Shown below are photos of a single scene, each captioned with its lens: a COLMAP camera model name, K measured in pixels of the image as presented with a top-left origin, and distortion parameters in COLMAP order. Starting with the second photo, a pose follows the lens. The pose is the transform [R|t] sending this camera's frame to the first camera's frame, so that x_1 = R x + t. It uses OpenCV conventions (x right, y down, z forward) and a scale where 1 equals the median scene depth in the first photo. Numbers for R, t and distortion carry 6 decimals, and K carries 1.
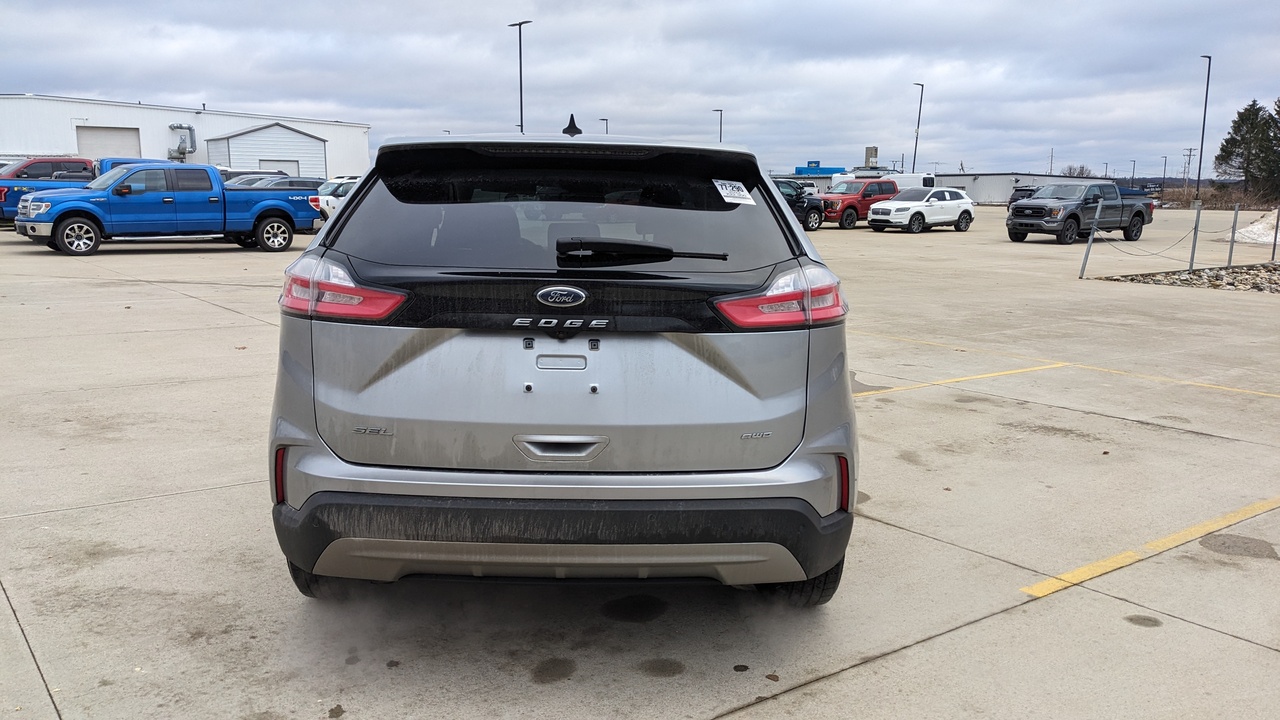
lens RADIAL K [[1003.7, 0, 630.3], [0, 1003.7, 367.1], [0, 0, 1]] dist [0.055092, -0.063169]
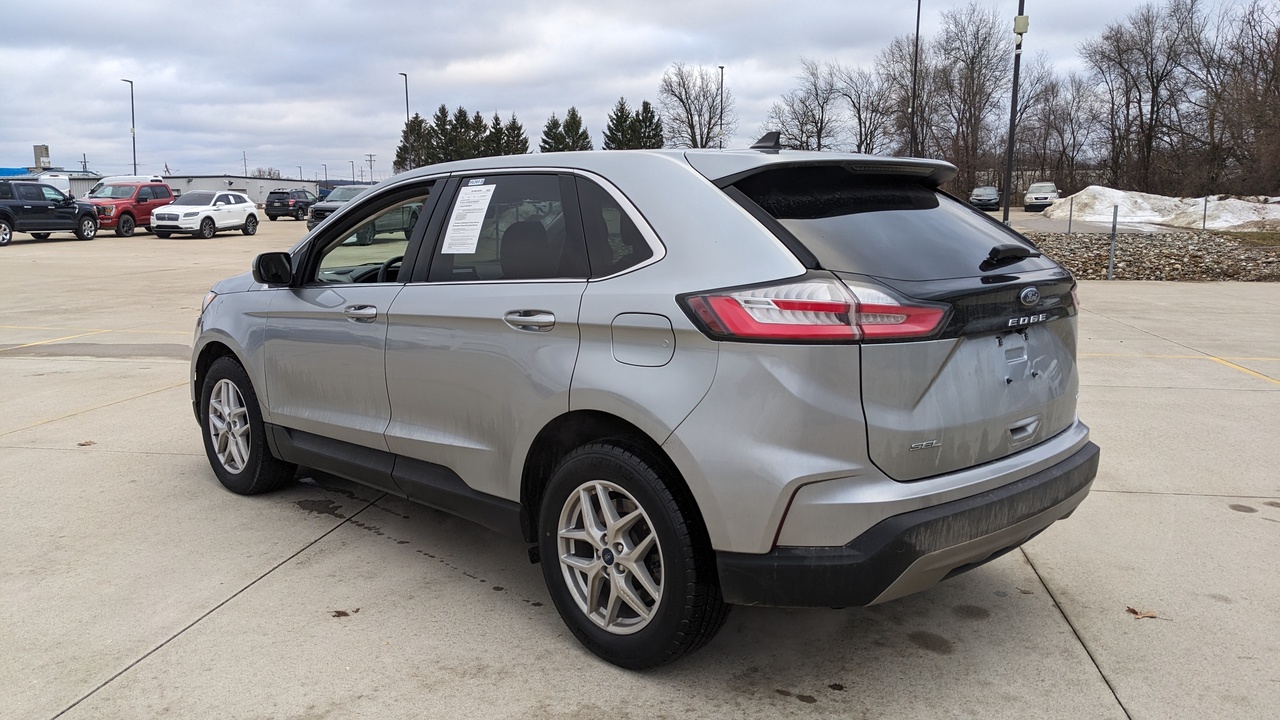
lens RADIAL K [[1003.7, 0, 605.0], [0, 1003.7, 343.4], [0, 0, 1]] dist [0.055092, -0.063169]
pose [[0.733191, -0.114664, 0.670286, -0.095420], [0.131060, 0.991029, 0.026172, -0.008771], [-0.667274, 0.068659, 0.741641, 0.037107]]
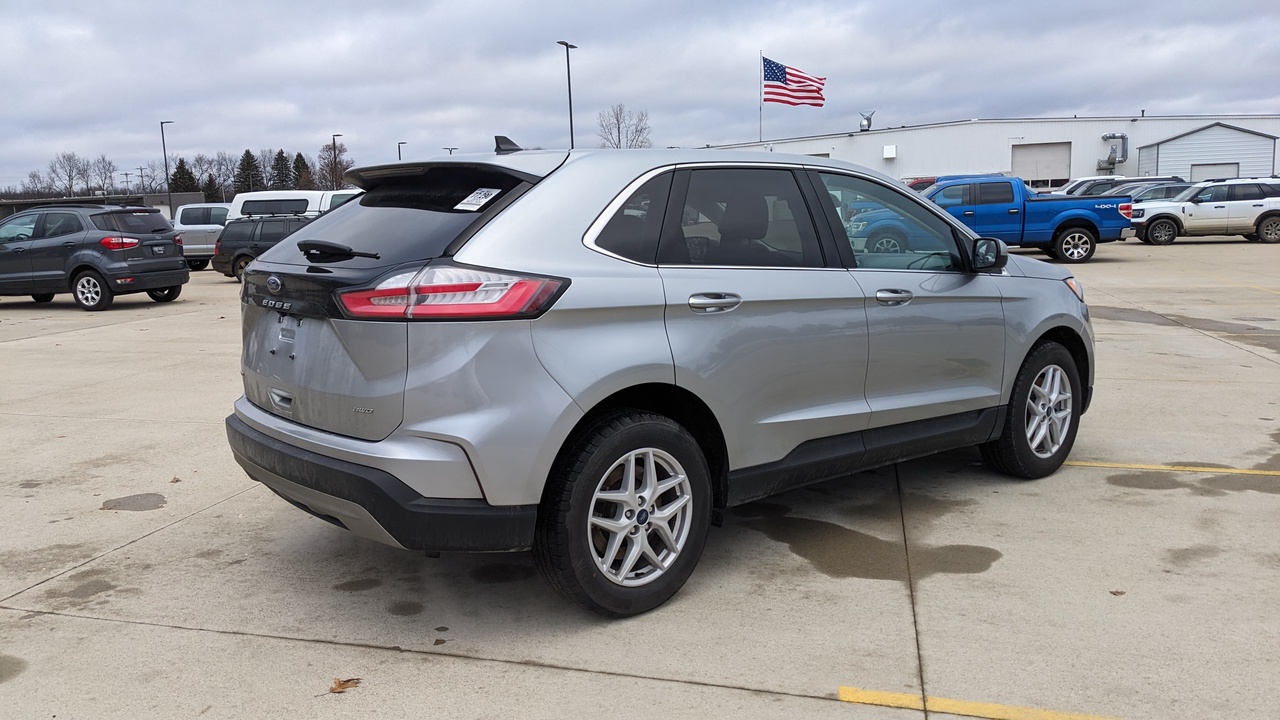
lens RADIAL K [[1020.1, 0, 638.4], [0, 1020.1, 368.7], [0, 0, 1]] dist [0.044380, -0.015141]
pose [[0.624873, 0.093318, -0.775130, 0.102293], [-0.102956, 0.994010, 0.036670, -0.004579], [0.773908, 0.056890, 0.630737, 0.041514]]
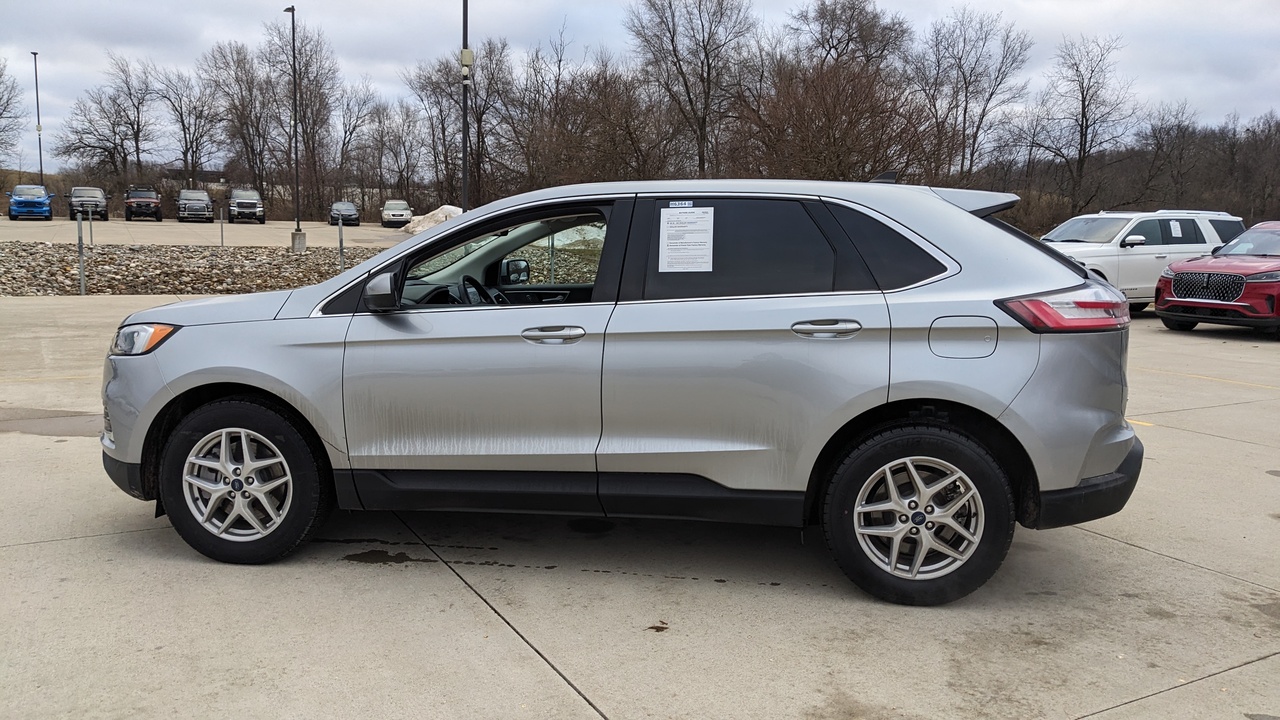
lens RADIAL K [[1003.7, 0, 632.3], [0, 1003.7, 365.2], [0, 0, 1]] dist [0.055092, -0.063169]
pose [[0.161407, -0.154749, 0.974680, -0.149336], [0.151259, 0.979839, 0.130519, -0.023611], [-0.975227, 0.126362, 0.181560, 0.117251]]
